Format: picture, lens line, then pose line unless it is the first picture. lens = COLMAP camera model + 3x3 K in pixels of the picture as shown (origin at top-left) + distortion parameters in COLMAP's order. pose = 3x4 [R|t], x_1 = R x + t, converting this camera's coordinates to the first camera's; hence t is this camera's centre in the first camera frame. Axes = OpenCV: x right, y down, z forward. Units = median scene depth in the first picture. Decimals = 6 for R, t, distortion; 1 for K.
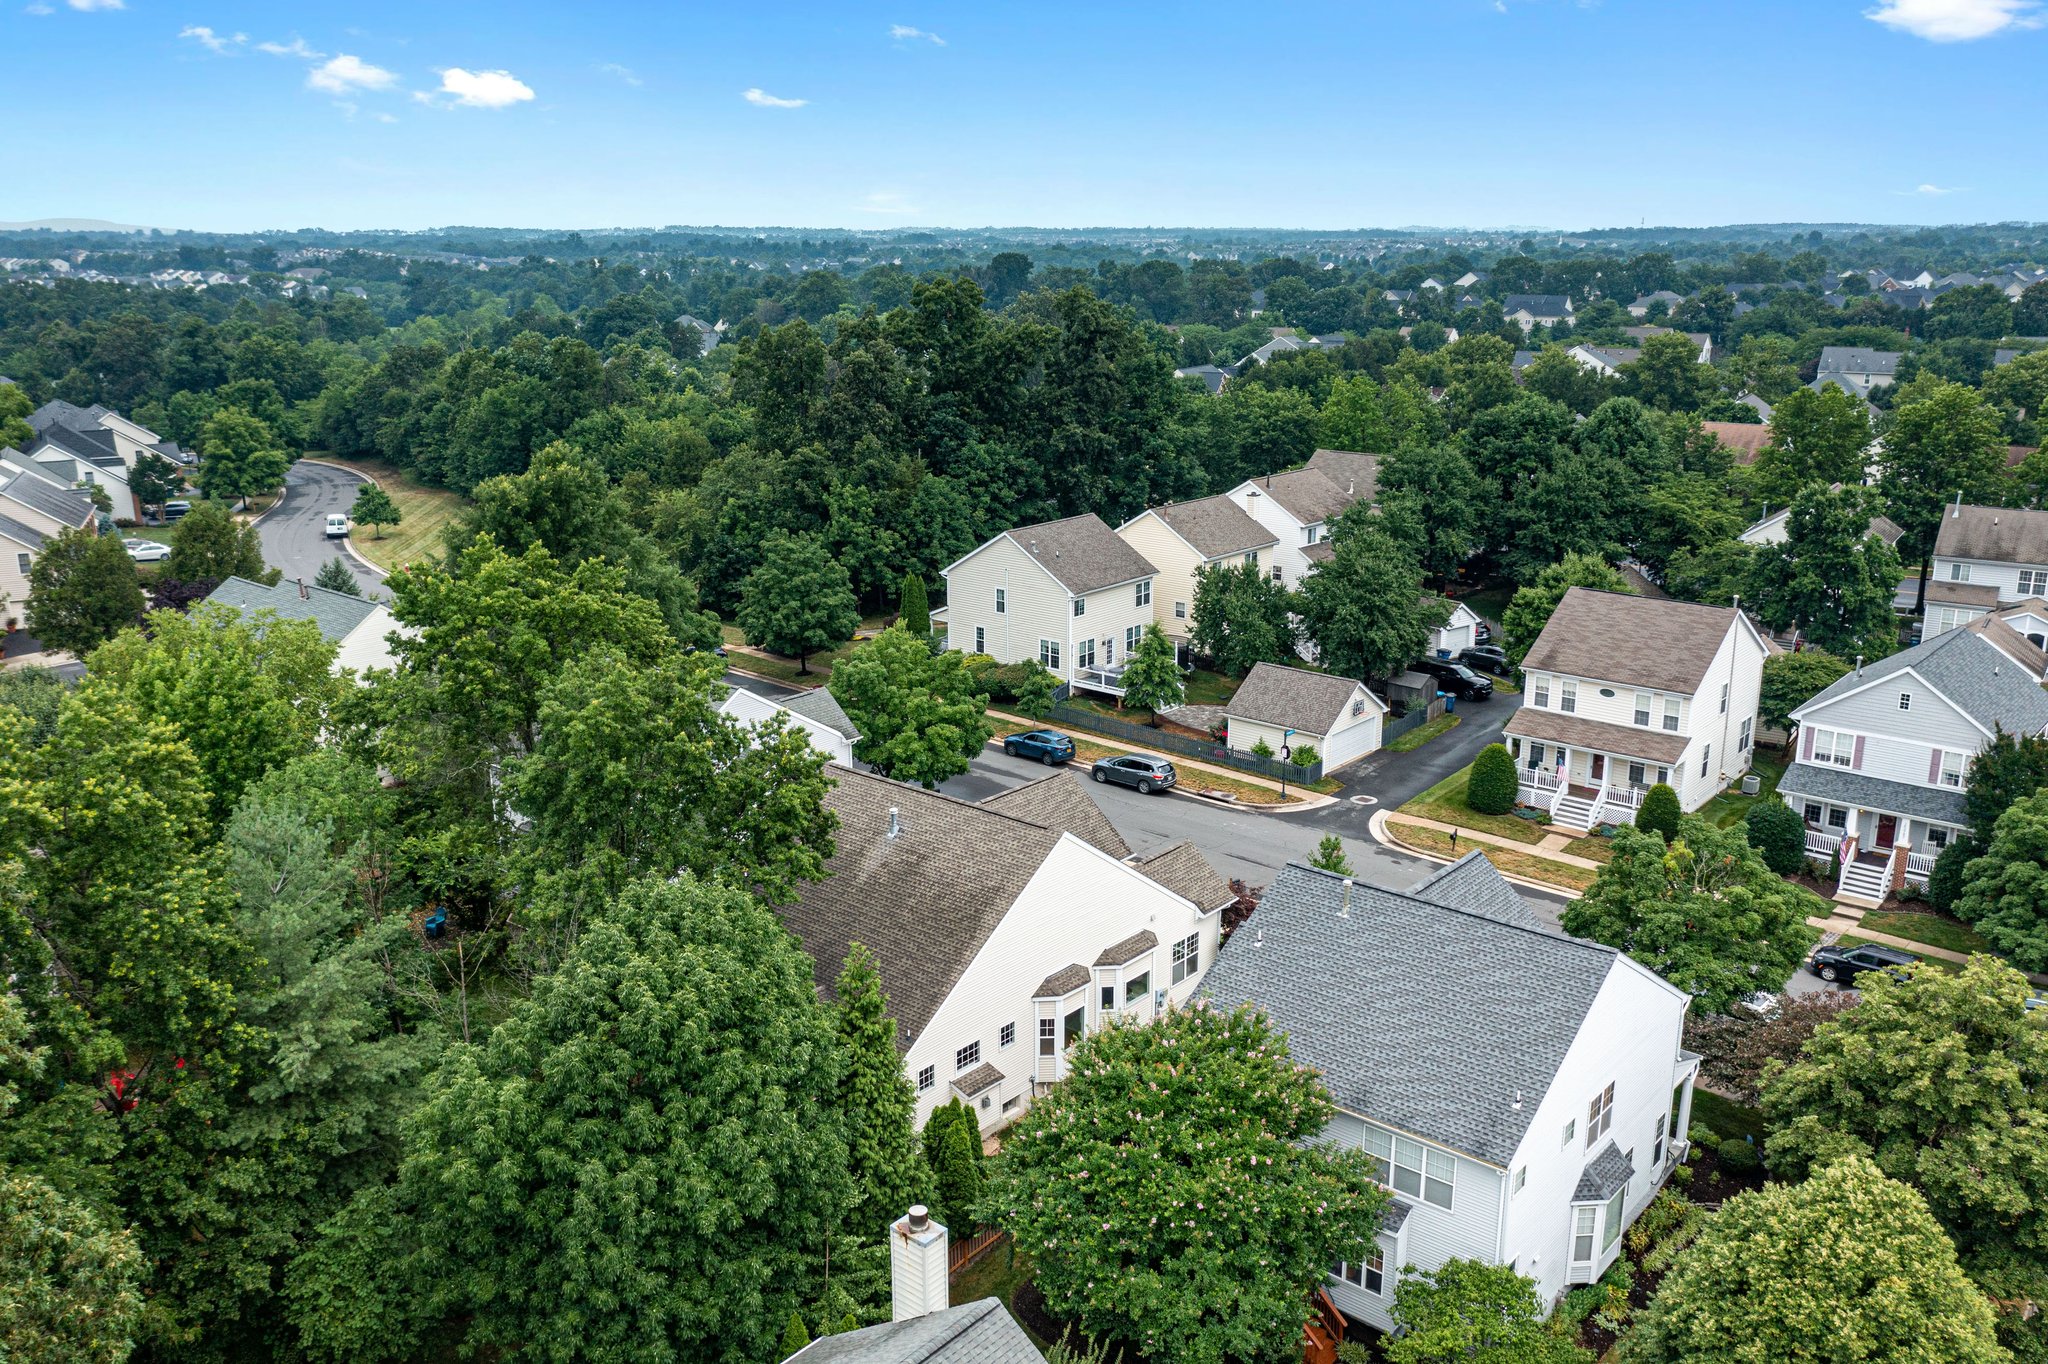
lens RADIAL K [[1607.2, 0, 1016.6], [0, 1607.2, 683.2], [0, 0, 1]] dist [-0.015082, -0.010877]
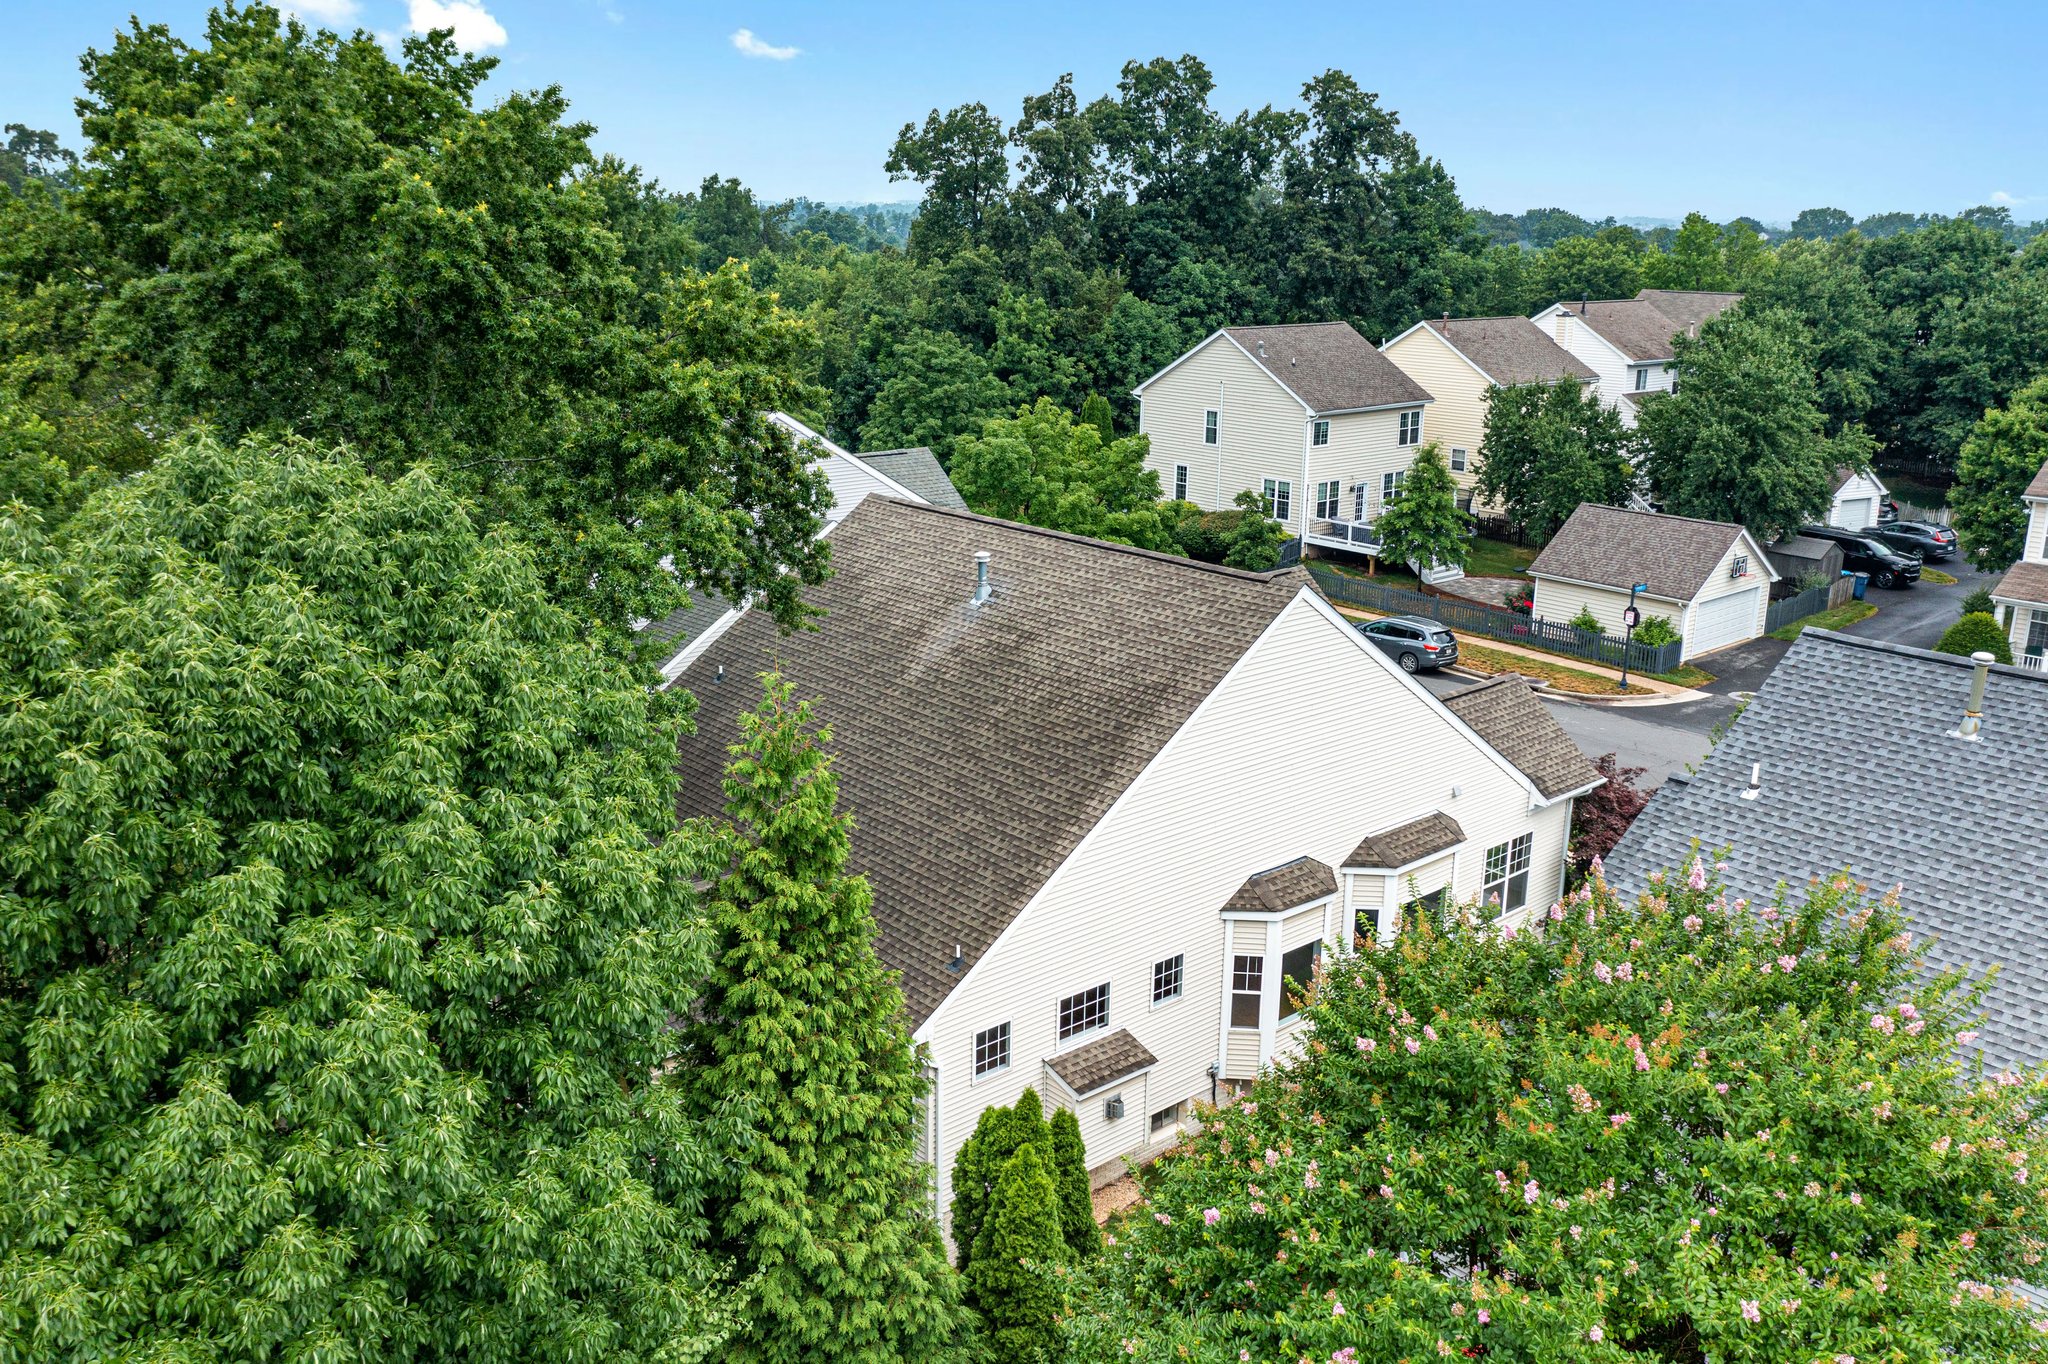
lens RADIAL K [[1607.2, 0, 1029.0], [0, 1607.2, 681.7], [0, 0, 1]] dist [-0.015082, -0.010877]
pose [[0.990837, 0.051402, -0.124898, 0.007958], [-0.051871, 0.998654, -0.000502, 0.109434], [0.124704, 0.006976, 0.992169, 0.420899]]
